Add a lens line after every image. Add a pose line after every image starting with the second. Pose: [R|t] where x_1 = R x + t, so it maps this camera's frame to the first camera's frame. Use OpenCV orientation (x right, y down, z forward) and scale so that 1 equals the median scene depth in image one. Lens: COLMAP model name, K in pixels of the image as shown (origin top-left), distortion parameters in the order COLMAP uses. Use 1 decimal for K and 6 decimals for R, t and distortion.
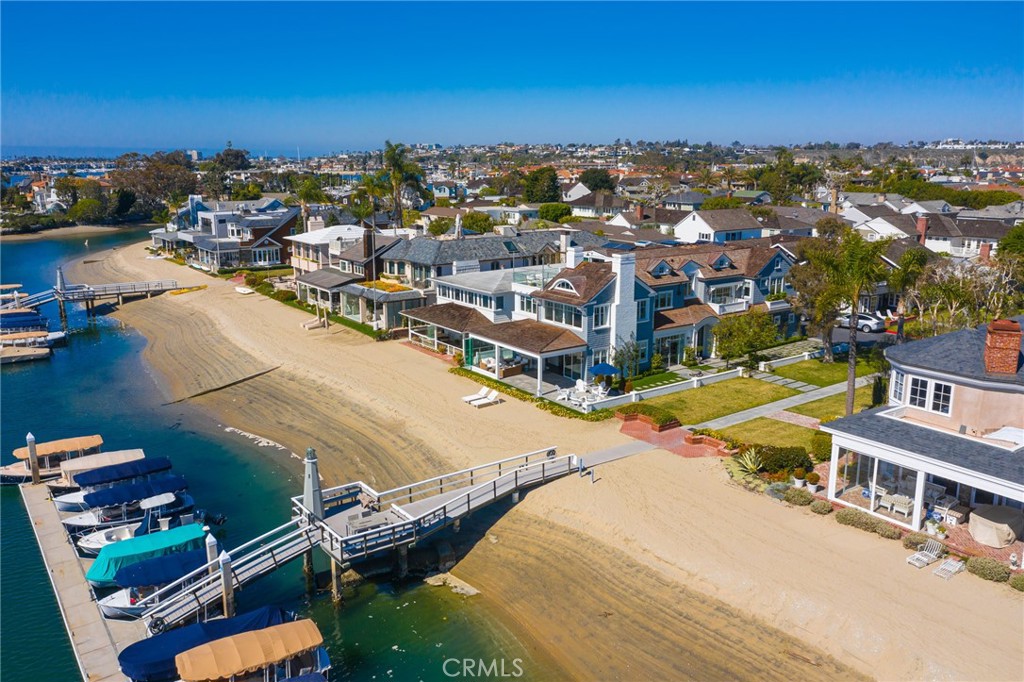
lens RADIAL K [[810.3, 0, 512.0], [0, 810.3, 341.0], [0, 0, 1]] dist [0.003578, 0.001737]
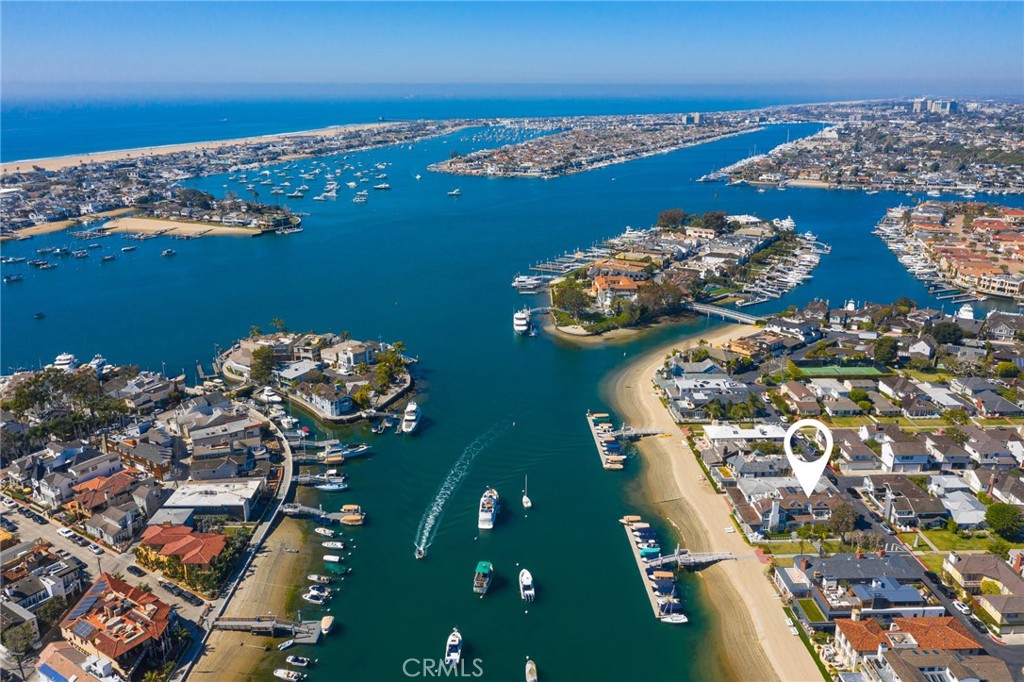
lens RADIAL K [[796.5, 0, 512.0], [0, 796.5, 341.0], [0, 0, 1]] dist [-0.003012, 0.000104]
pose [[0.833669, 0.163218, -0.527594, 1.093818], [-0.121171, 0.986110, 0.113601, -1.290131], [0.538807, -0.030777, 0.841867, -3.142971]]
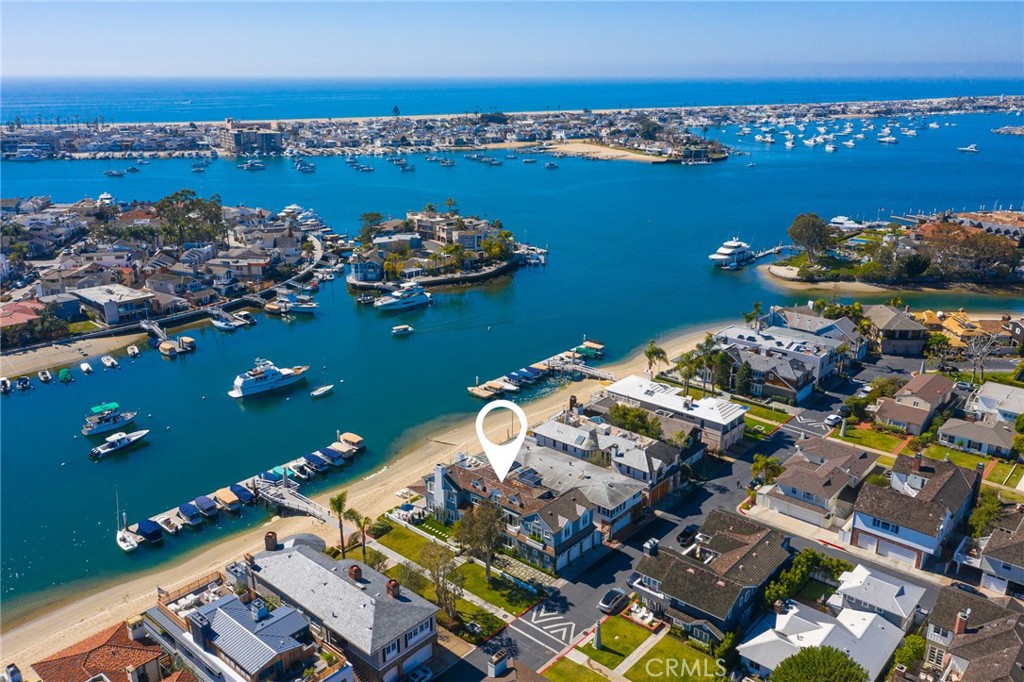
lens RADIAL K [[810.3, 0, 512.0], [0, 810.3, 341.0], [0, 0, 1]] dist [0.003578, 0.001737]
pose [[0.229389, 0.305841, -0.924036, 2.340110], [-0.216456, 0.941607, 0.257922, -1.150918], [0.948961, 0.140848, 0.282196, 0.645877]]
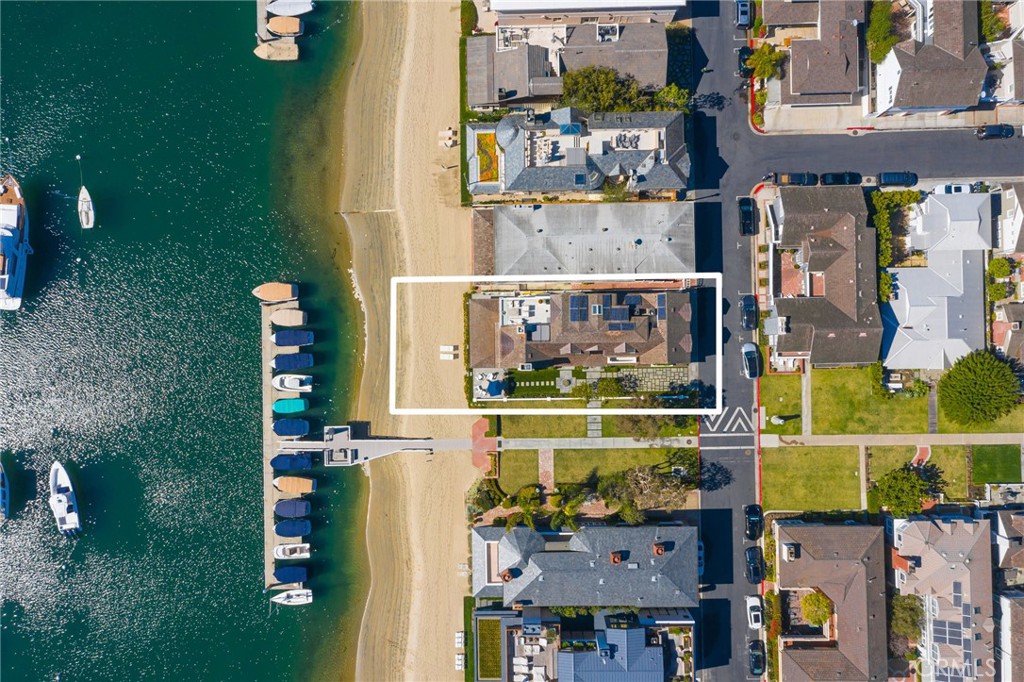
lens RADIAL K [[810.3, 0, 512.0], [0, 810.3, 341.0], [0, 0, 1]] dist [0.003578, 0.001737]
pose [[0.821585, 0.569060, -0.034184, 0.167954], [-0.100965, 0.204259, 0.973696, -2.190918], [0.561074, -0.796523, 0.225272, 0.738075]]
